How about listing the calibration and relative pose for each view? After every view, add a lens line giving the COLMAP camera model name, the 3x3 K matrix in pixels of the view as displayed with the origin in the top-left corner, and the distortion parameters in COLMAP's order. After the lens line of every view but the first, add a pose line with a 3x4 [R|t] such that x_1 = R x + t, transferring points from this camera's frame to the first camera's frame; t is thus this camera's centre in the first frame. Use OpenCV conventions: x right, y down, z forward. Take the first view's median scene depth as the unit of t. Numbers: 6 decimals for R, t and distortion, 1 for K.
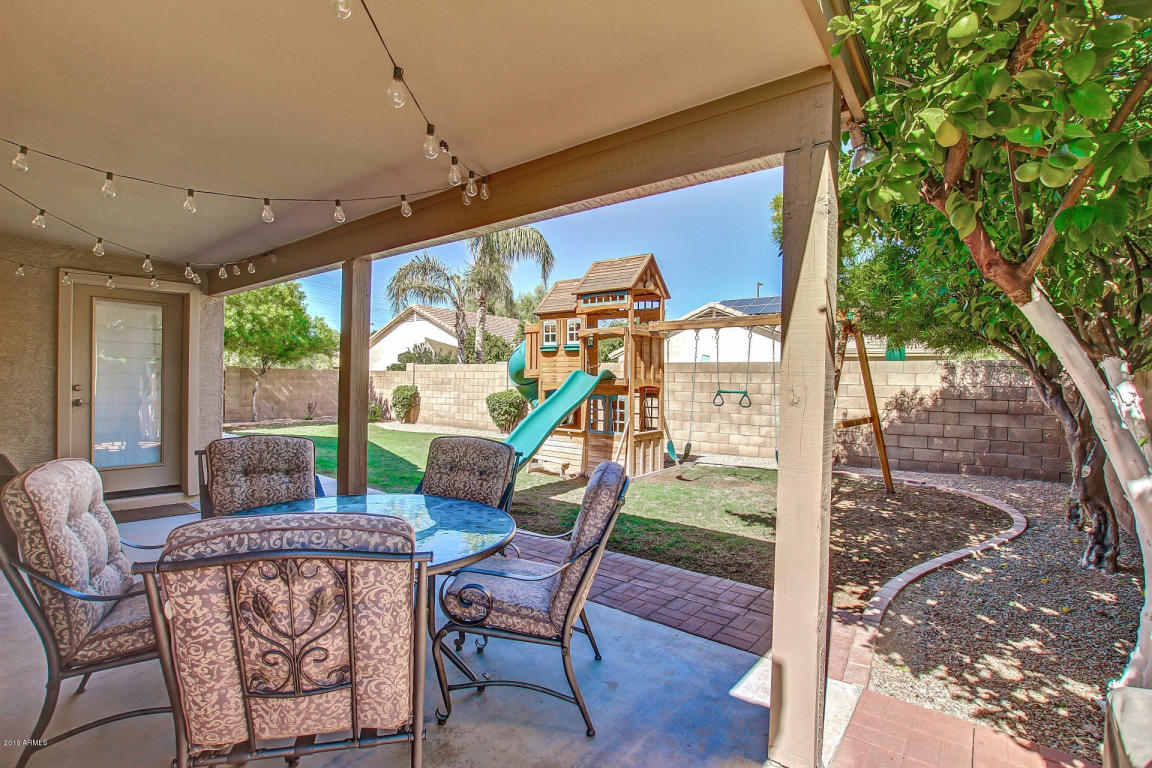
lens RADIAL K [[535.2, 0, 574.2], [0, 535.2, 384.9], [0, 0, 1]] dist [-0.024562, -0.002723]
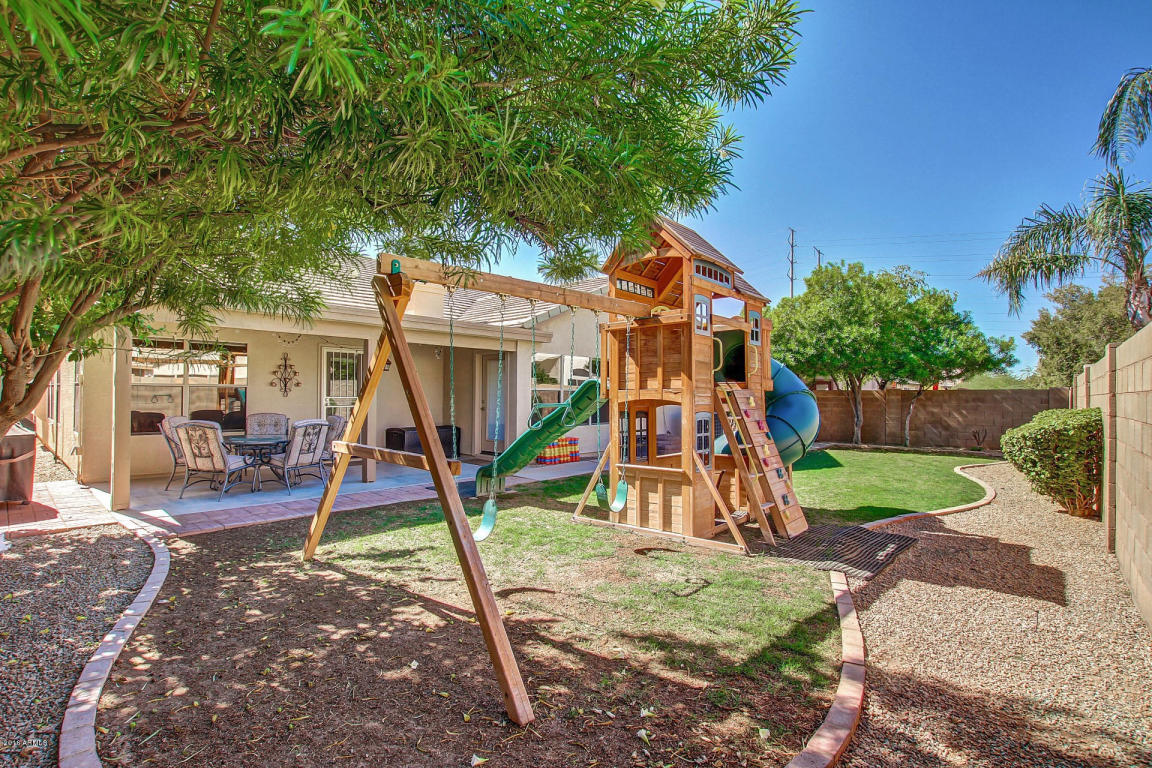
lens RADIAL K [[535.2, 0, 572.4], [0, 535.2, 388.6], [0, 0, 1]] dist [-0.024562, -0.002723]
pose [[-0.071434, -0.036116, -0.996791, 0.539630], [-0.012844, 0.999295, -0.035286, 0.008773], [0.997363, 0.010282, -0.071847, 0.621951]]
